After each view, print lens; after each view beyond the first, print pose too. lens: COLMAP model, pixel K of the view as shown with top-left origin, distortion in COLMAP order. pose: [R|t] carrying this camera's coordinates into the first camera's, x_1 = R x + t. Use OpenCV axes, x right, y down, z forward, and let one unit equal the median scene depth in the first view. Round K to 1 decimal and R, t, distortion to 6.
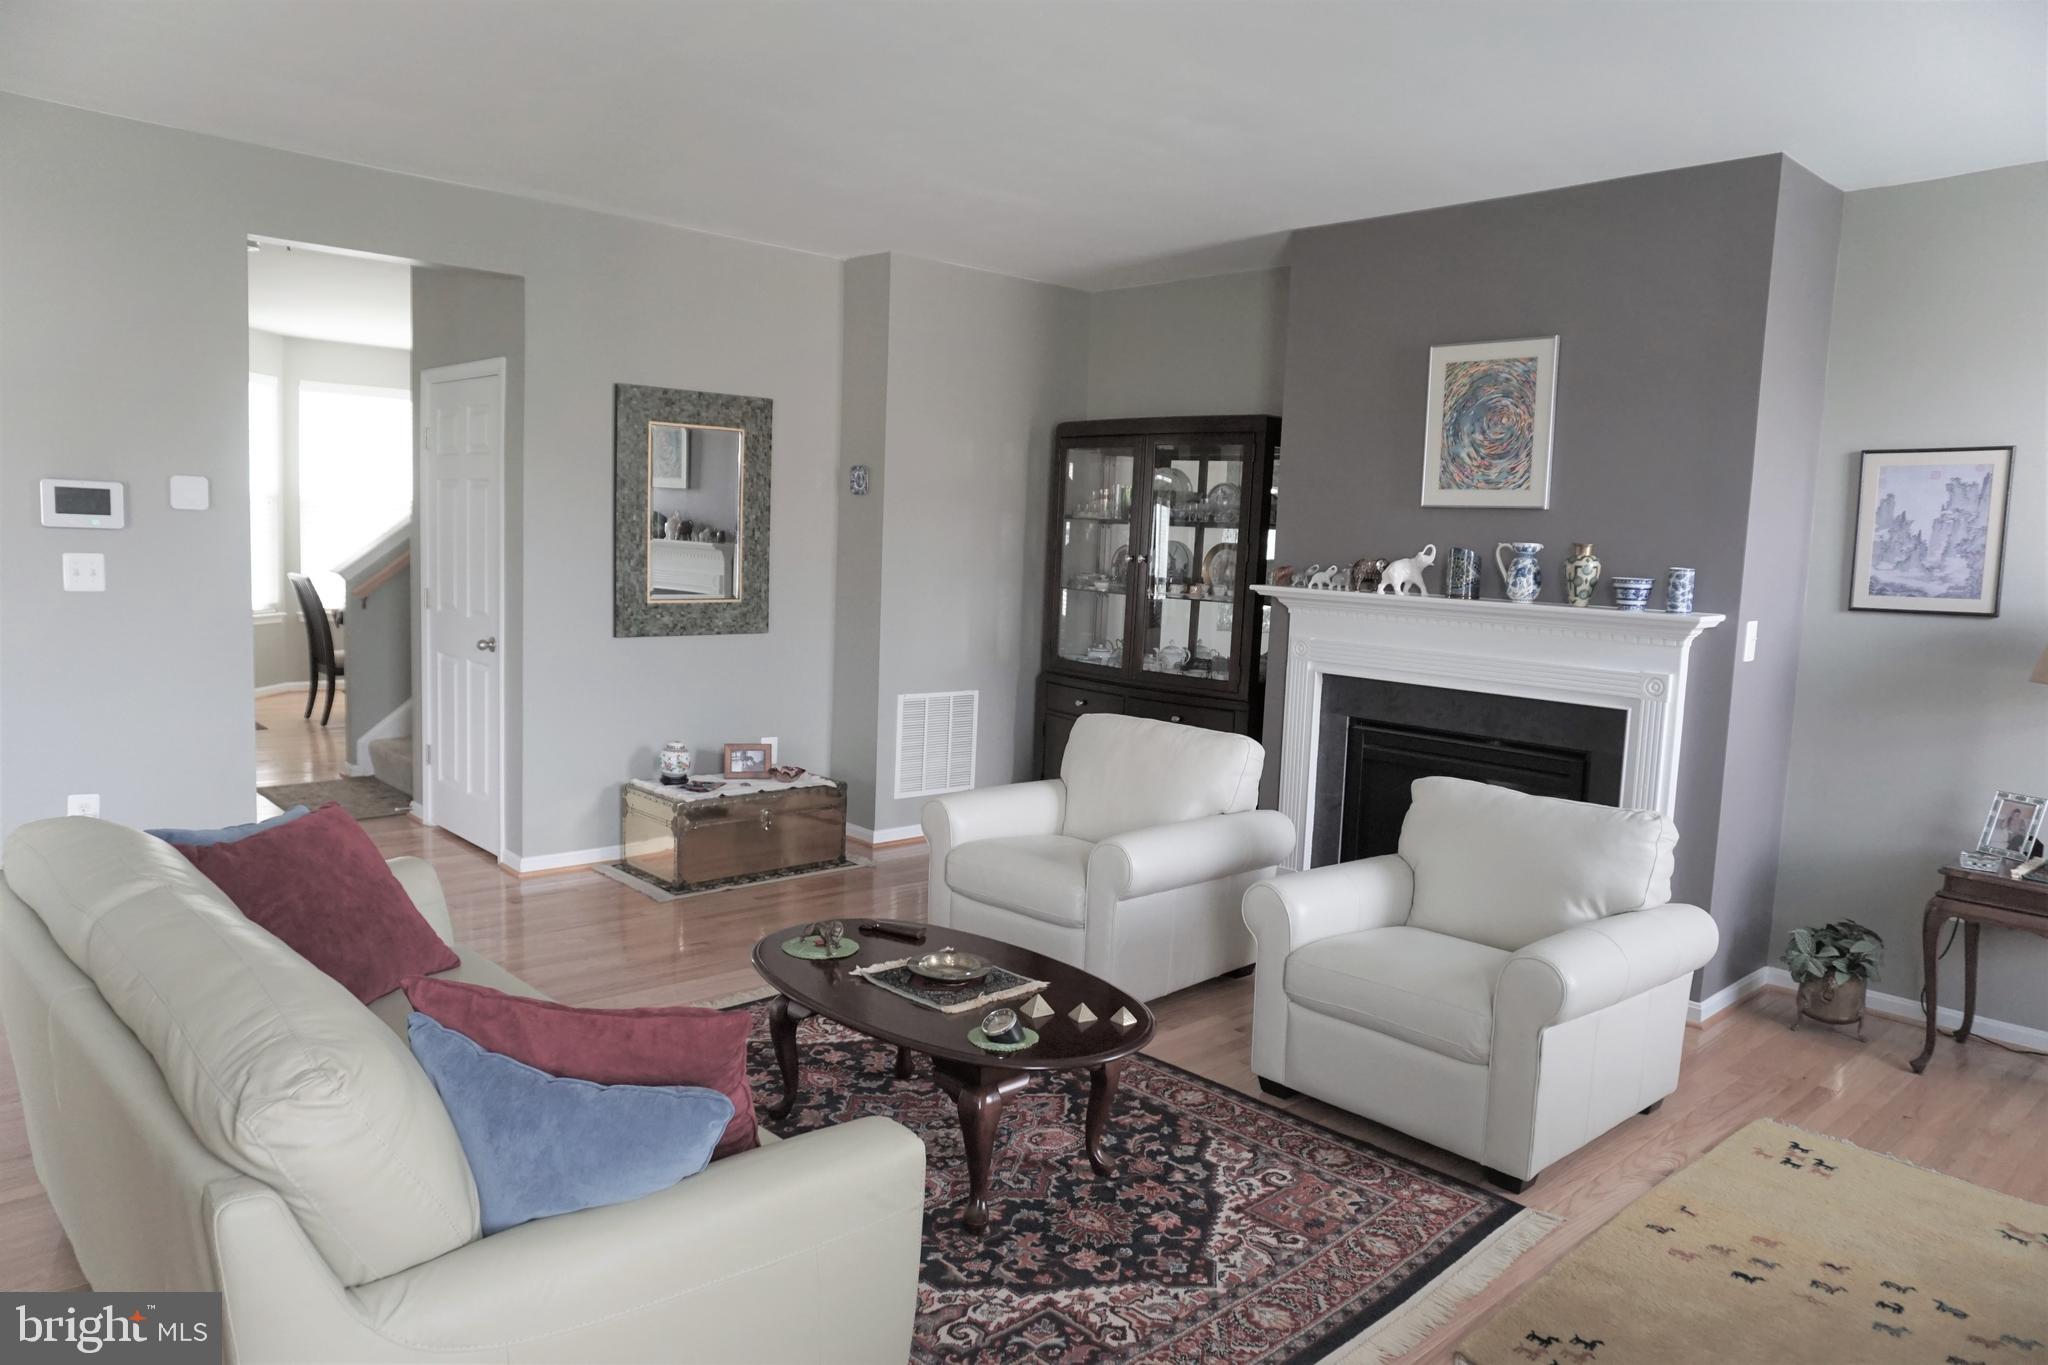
lens RADIAL K [[1400.7, 0, 1020.0], [0, 1400.7, 676.7], [0, 0, 1]] dist [-0.009955, 0.017931]
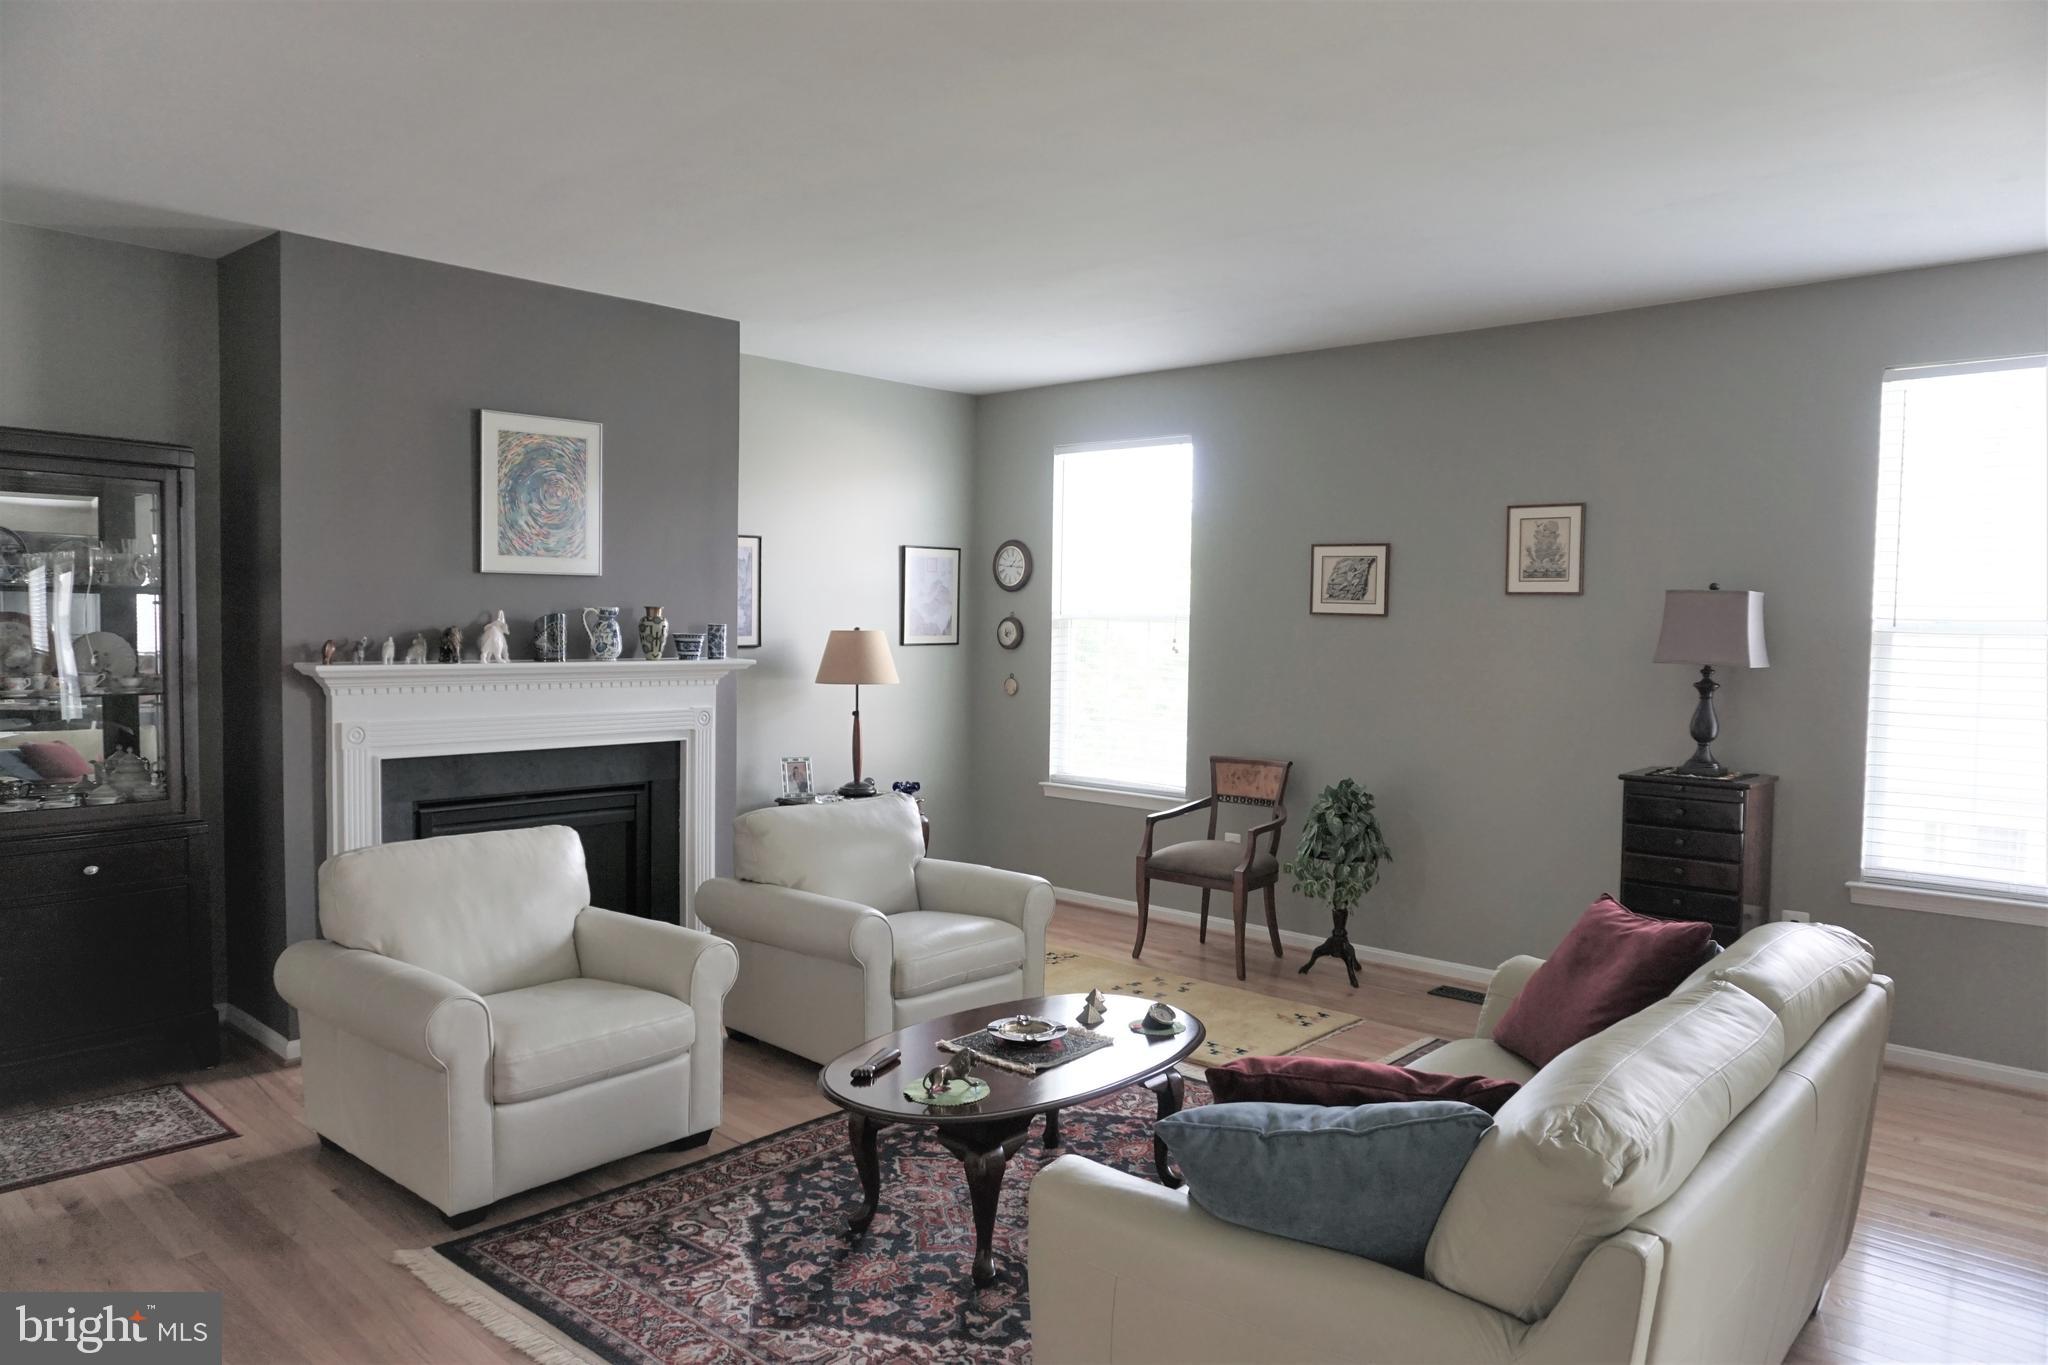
lens RADIAL K [[1400.7, 0, 1024.7], [0, 1400.7, 684.6], [0, 0, 1]] dist [-0.009955, 0.017931]
pose [[-0.092280, -0.088576, 0.991786, -0.757206], [0.084107, 0.991783, 0.096402, -0.110484], [-0.992175, 0.092312, -0.084072, 0.744777]]
